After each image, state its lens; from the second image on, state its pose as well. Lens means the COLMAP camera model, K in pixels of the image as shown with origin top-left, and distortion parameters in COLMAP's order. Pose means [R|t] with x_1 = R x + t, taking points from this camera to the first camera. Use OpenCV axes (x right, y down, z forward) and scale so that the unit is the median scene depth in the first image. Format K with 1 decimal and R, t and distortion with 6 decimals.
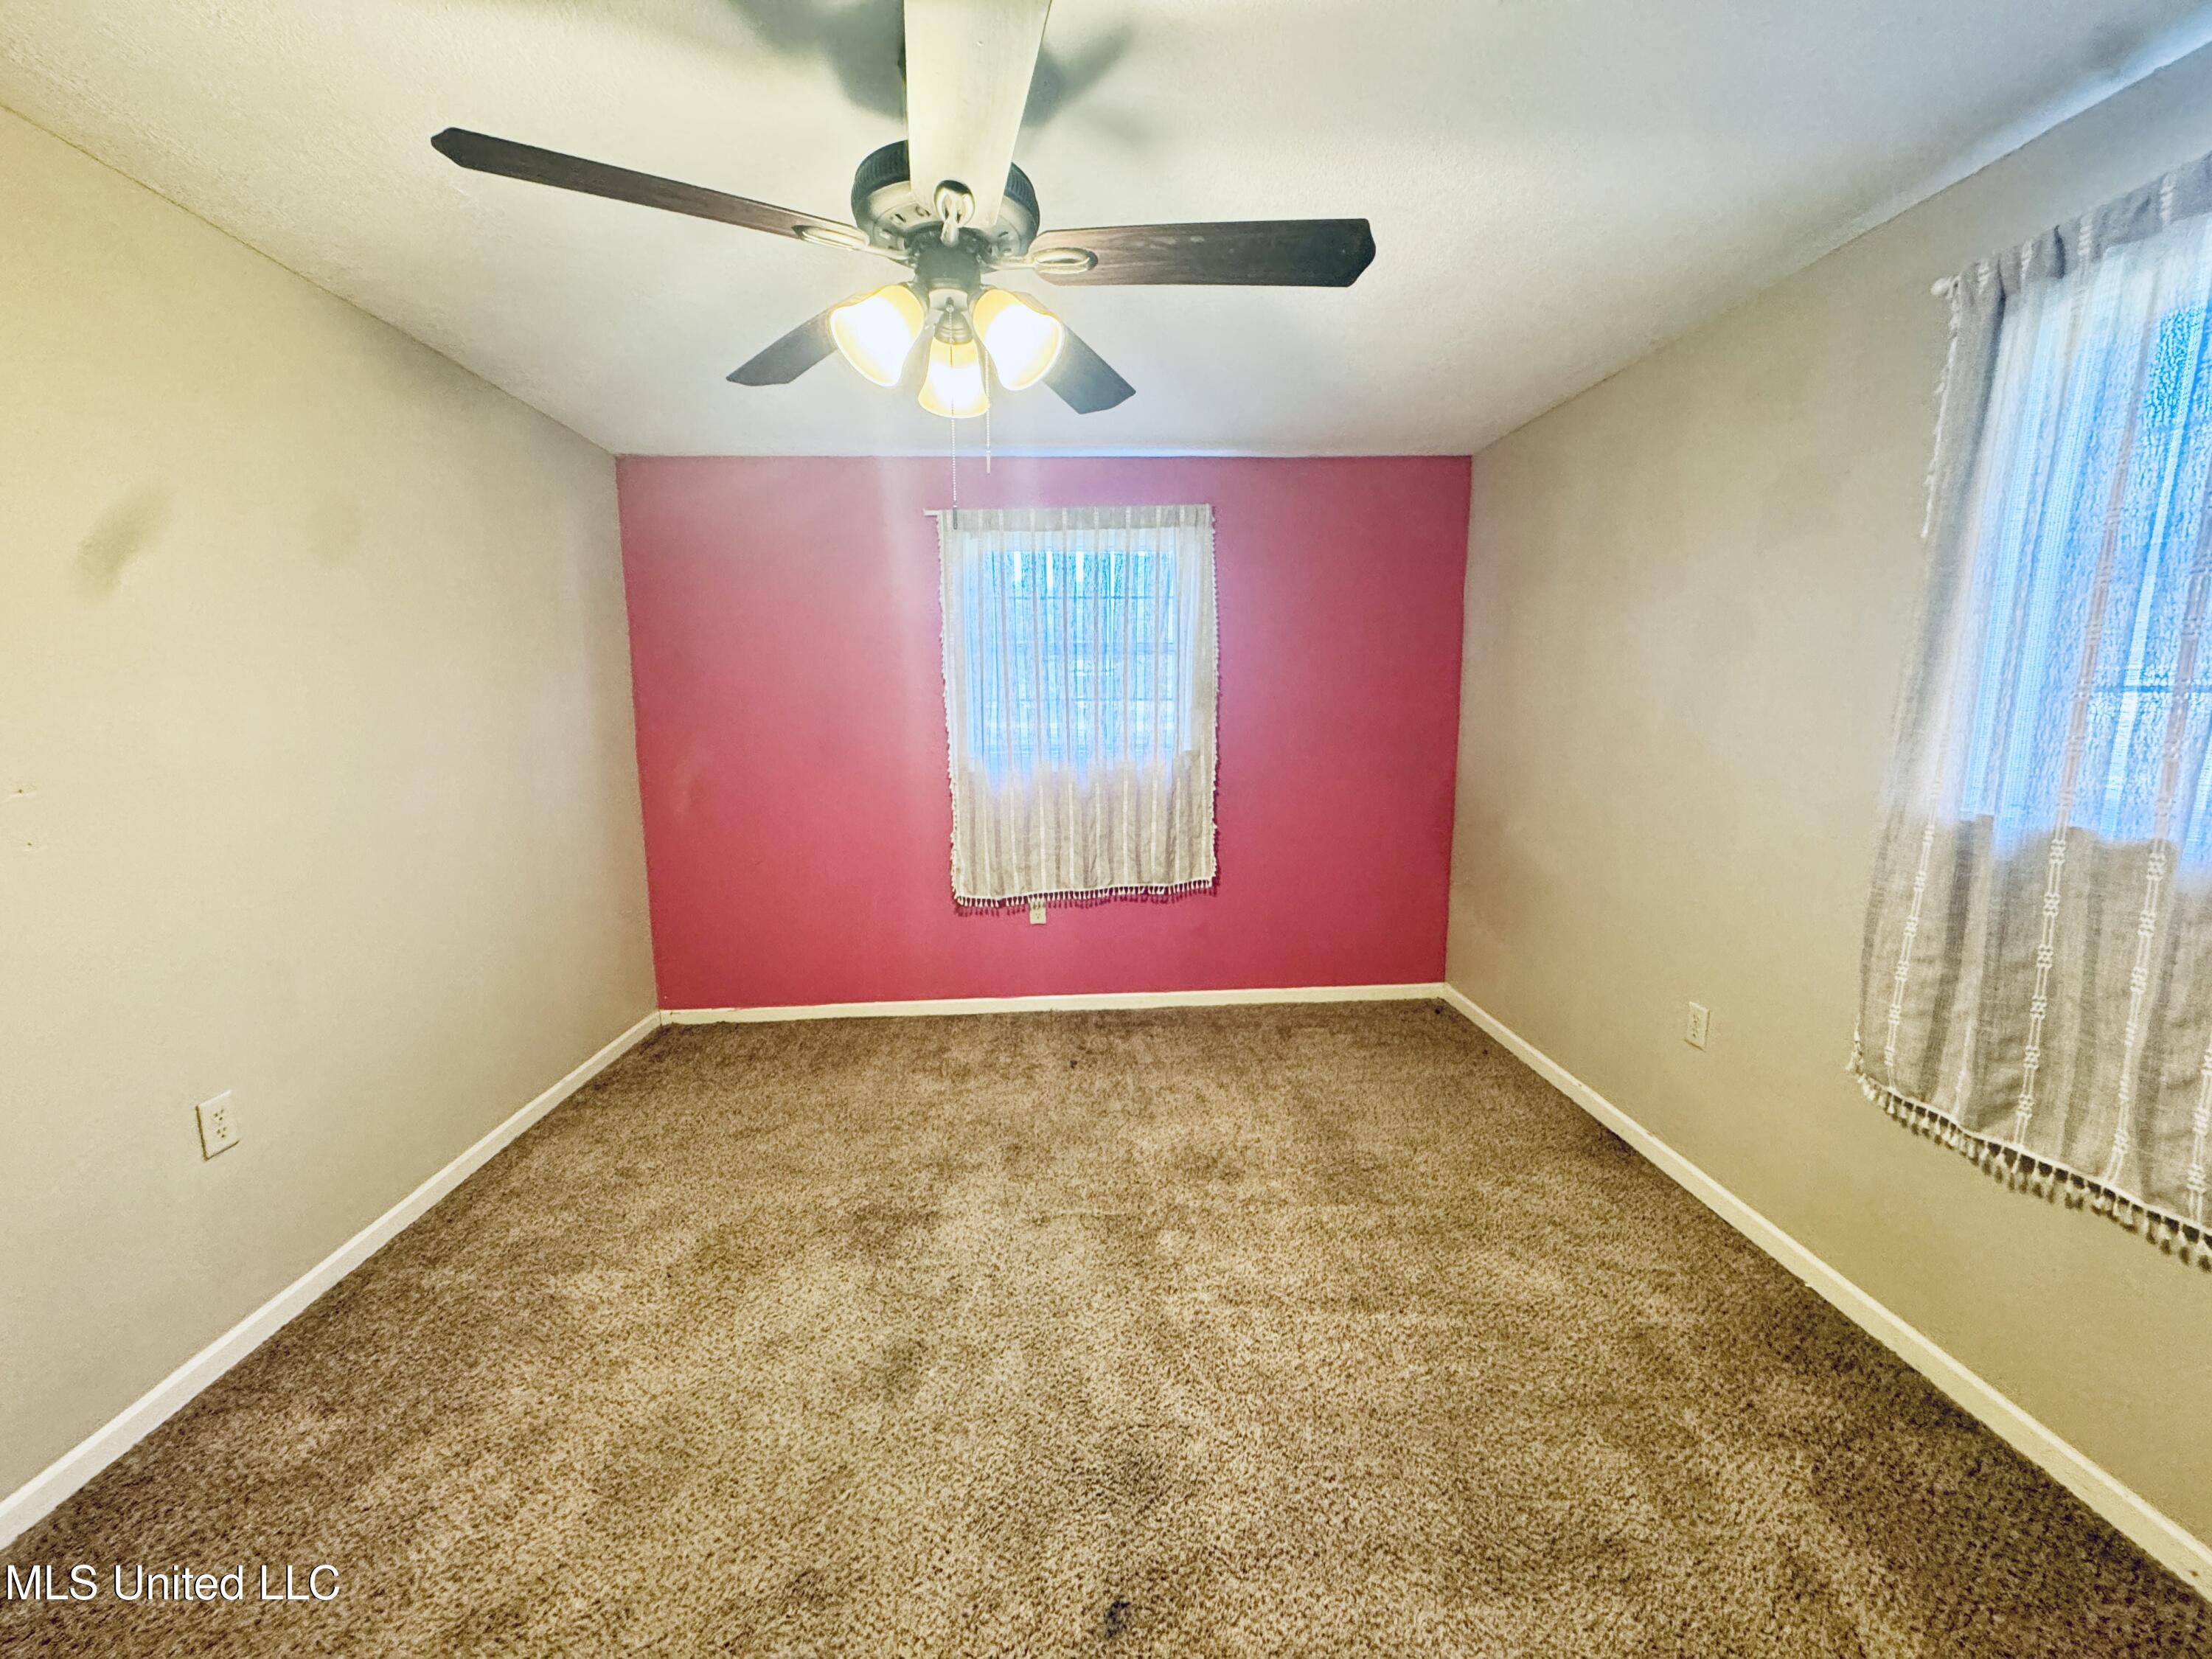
lens RADIAL K [[932.1, 0, 1090.8], [0, 932.1, 833.5], [0, 0, 1]] dist [-0.001801, -0.000148]
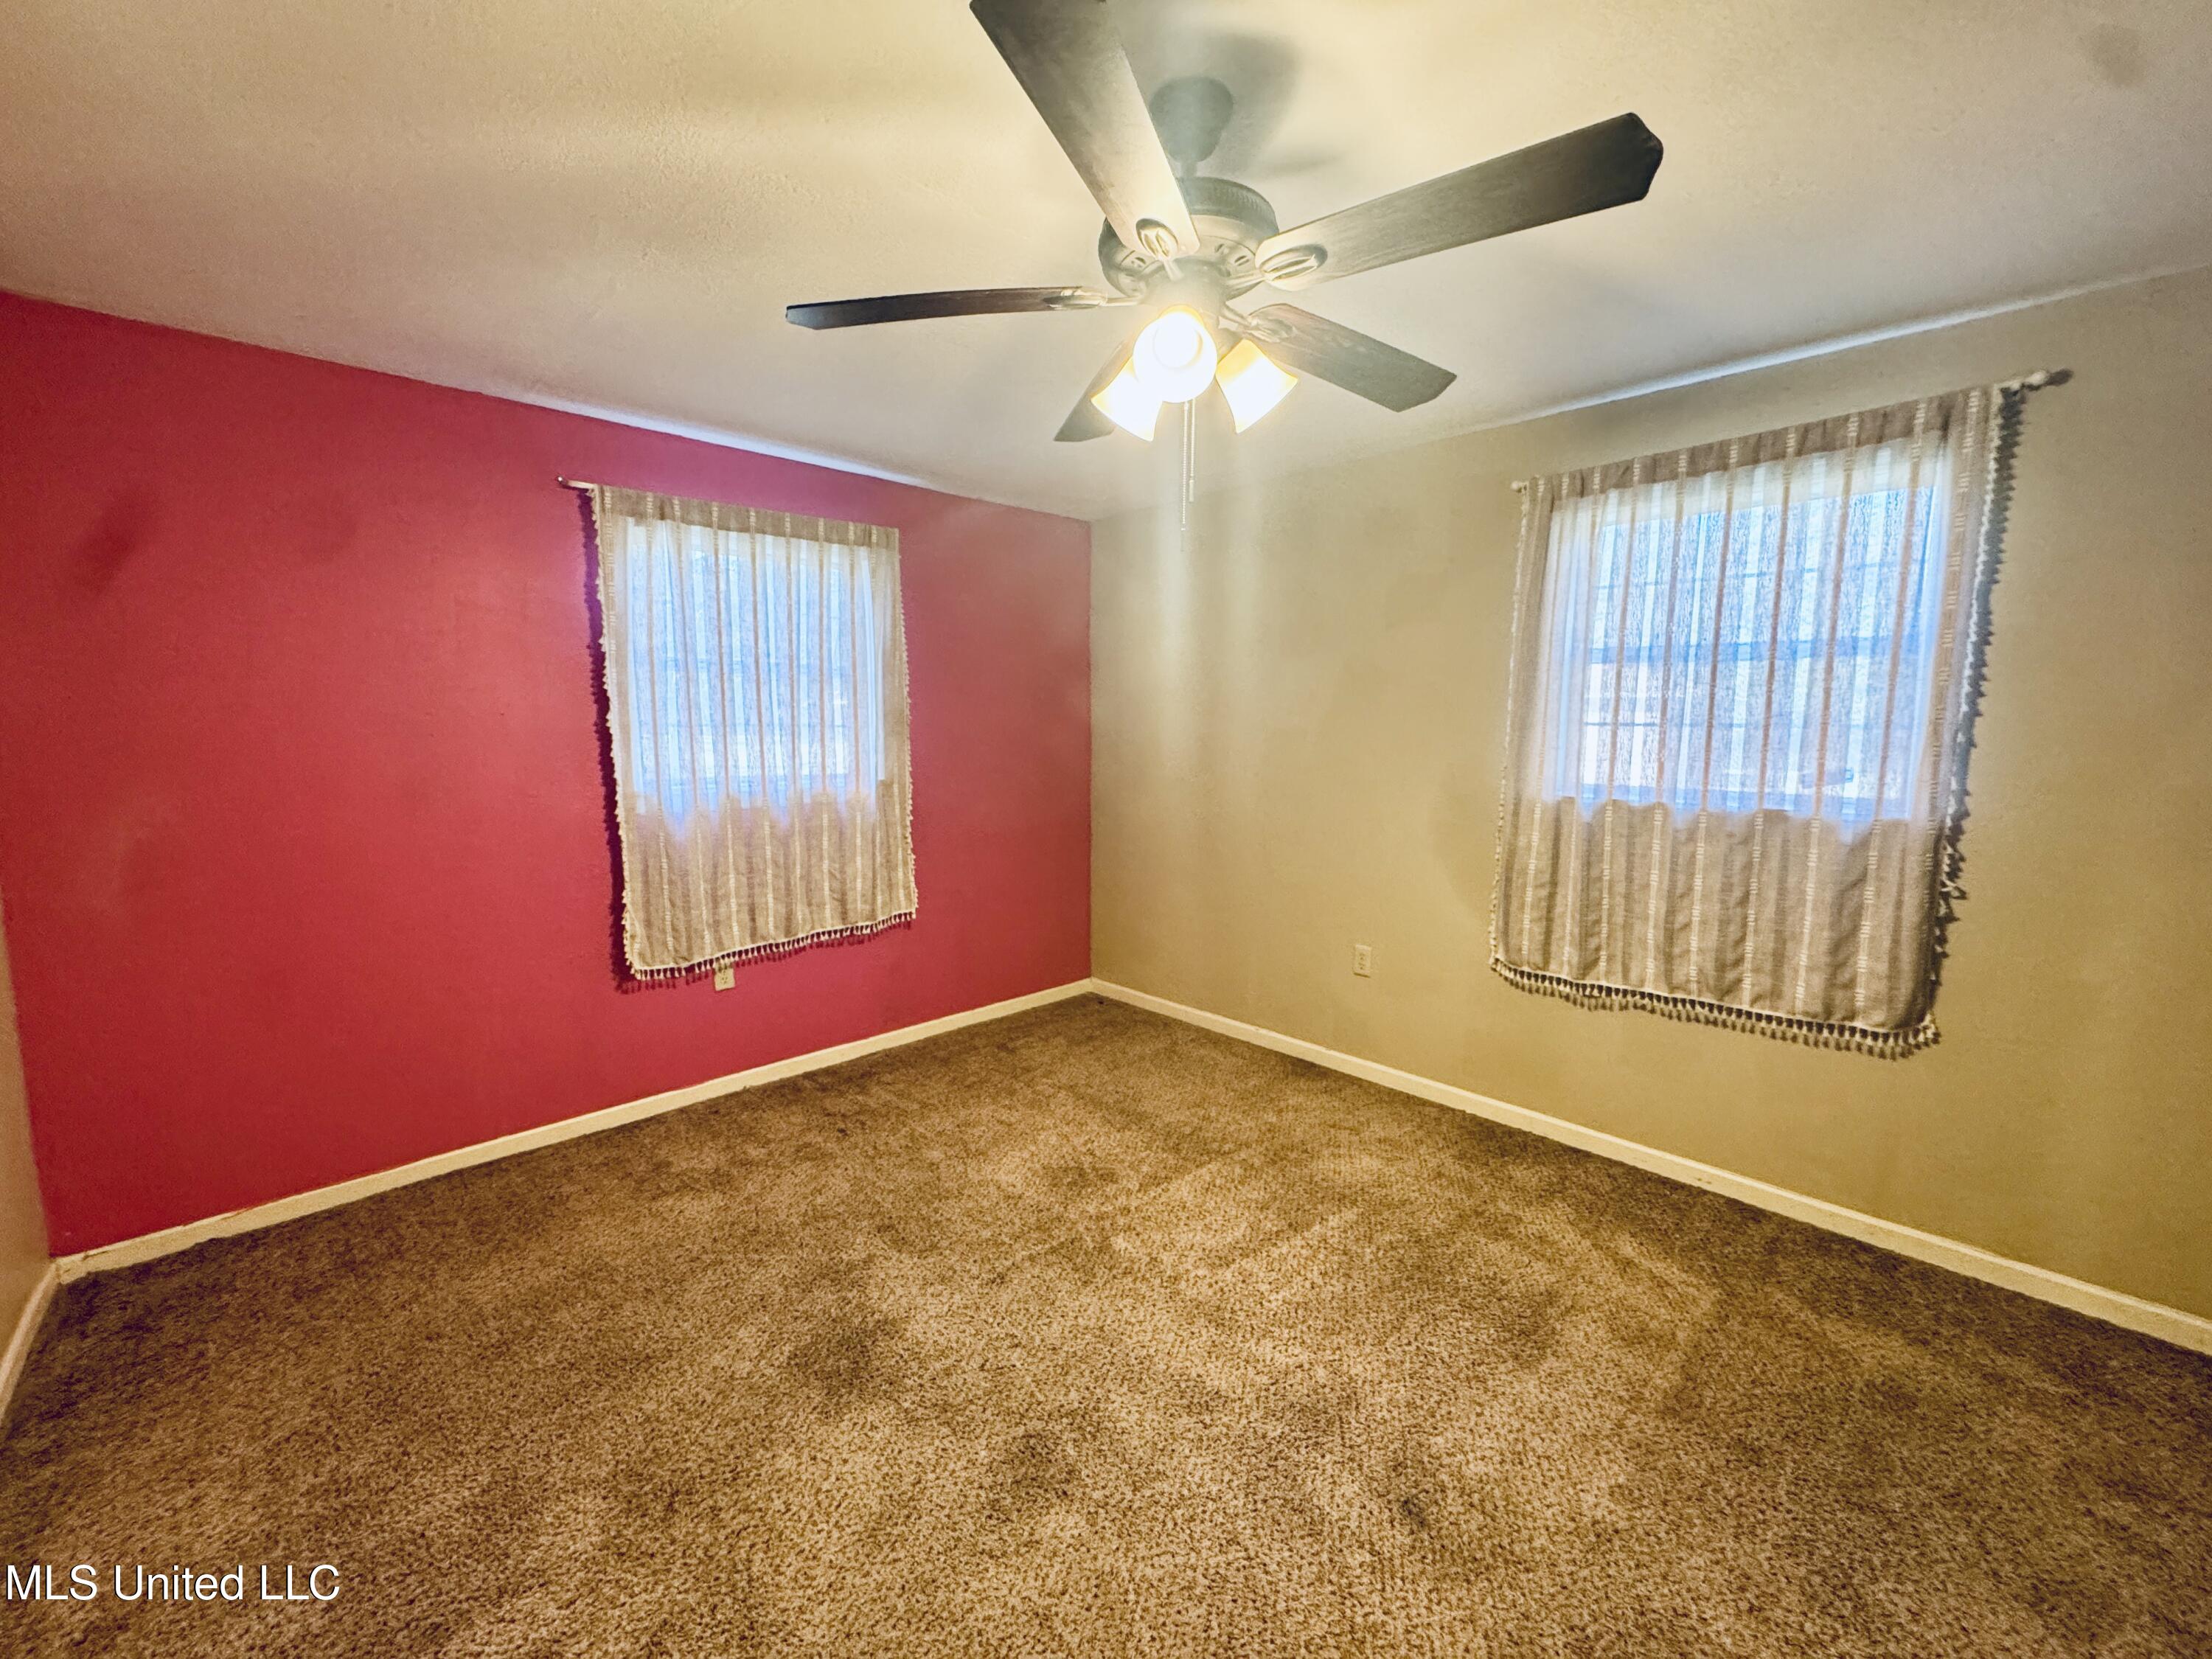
lens RADIAL K [[945.0, 0, 1106.0], [0, 945.0, 829.5], [0, 0, 1]] dist [-0.003094, -0.000203]
pose [[0.732254, -0.062435, 0.678164, -0.500000], [0.090595, 0.995869, -0.006137, -0.014482], [-0.674979, 0.065932, 0.734885, 0.172022]]
